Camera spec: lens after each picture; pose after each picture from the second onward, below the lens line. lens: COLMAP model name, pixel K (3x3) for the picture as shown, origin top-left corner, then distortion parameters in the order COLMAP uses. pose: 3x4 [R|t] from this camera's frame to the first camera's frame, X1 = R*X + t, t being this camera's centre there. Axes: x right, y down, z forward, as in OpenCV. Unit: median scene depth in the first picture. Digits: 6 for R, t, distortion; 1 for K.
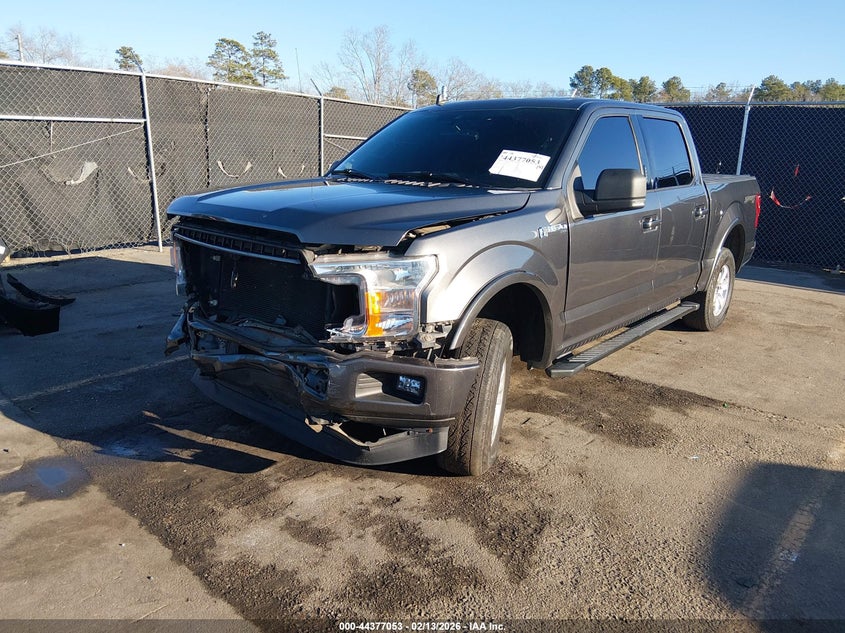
lens RADIAL K [[642.3, 0, 425.3], [0, 642.3, 316.3], [0, 0, 1]] dist [-0.000274, -0.003523]
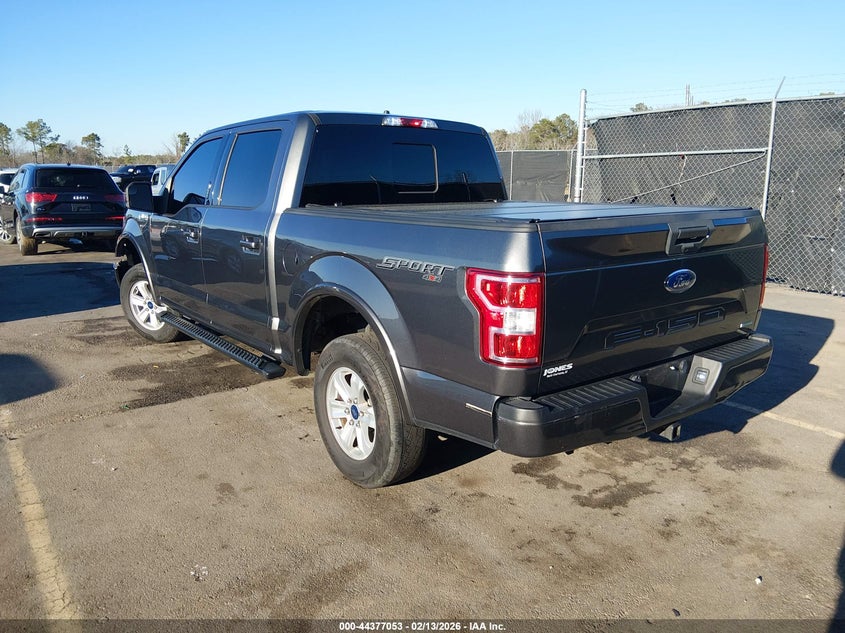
lens RADIAL K [[642.3, 0, 425.3], [0, 642.3, 316.3], [0, 0, 1]] dist [-0.000274, -0.003523]
pose [[-0.204020, 0.191652, -0.960024, 1.107853], [-0.244552, 0.939582, 0.239542, -0.310200], [0.947929, 0.283647, -0.144825, 1.287734]]
